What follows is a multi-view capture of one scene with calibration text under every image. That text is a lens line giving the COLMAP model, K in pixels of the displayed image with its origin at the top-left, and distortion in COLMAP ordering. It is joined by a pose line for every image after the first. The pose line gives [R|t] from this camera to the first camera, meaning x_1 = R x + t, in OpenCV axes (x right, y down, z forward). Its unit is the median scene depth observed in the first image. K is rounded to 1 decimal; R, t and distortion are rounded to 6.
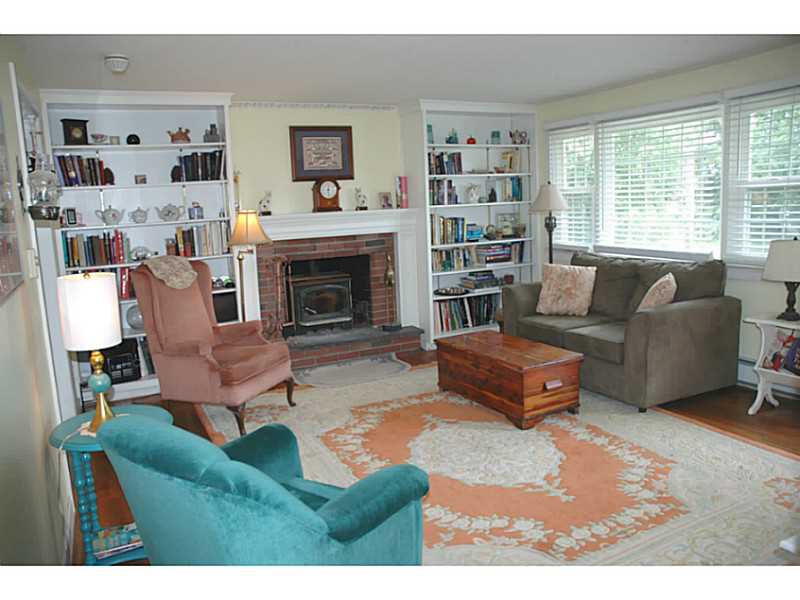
lens RADIAL K [[610.8, 0, 402.2], [0, 610.8, 292.3], [0, 0, 1]] dist [-0.096038, 0.014177]
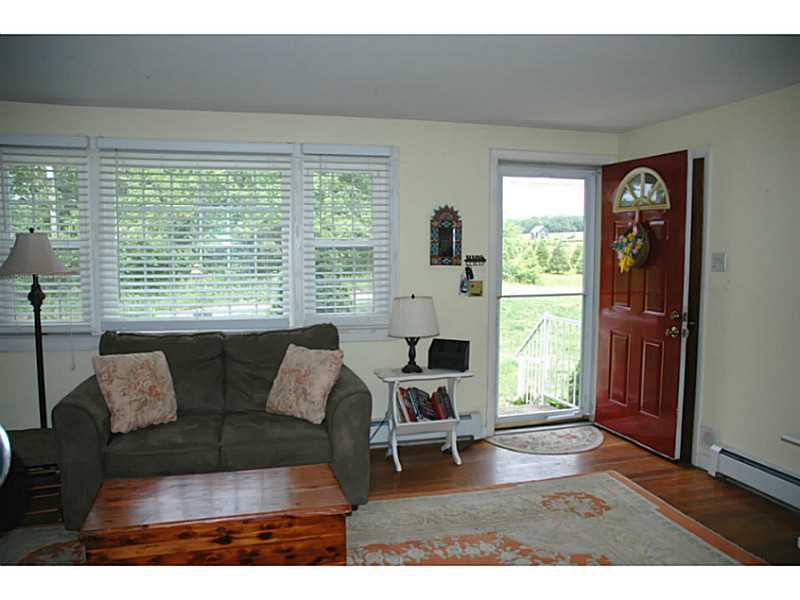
lens RADIAL K [[610.8, 0, 401.8], [0, 610.8, 303.3], [0, 0, 1]] dist [-0.096038, 0.014177]
pose [[0.191791, -0.038469, 0.980682, -0.273887], [0.130144, 0.991404, 0.013438, -0.060190], [-0.972769, 0.125053, 0.195149, 0.496072]]
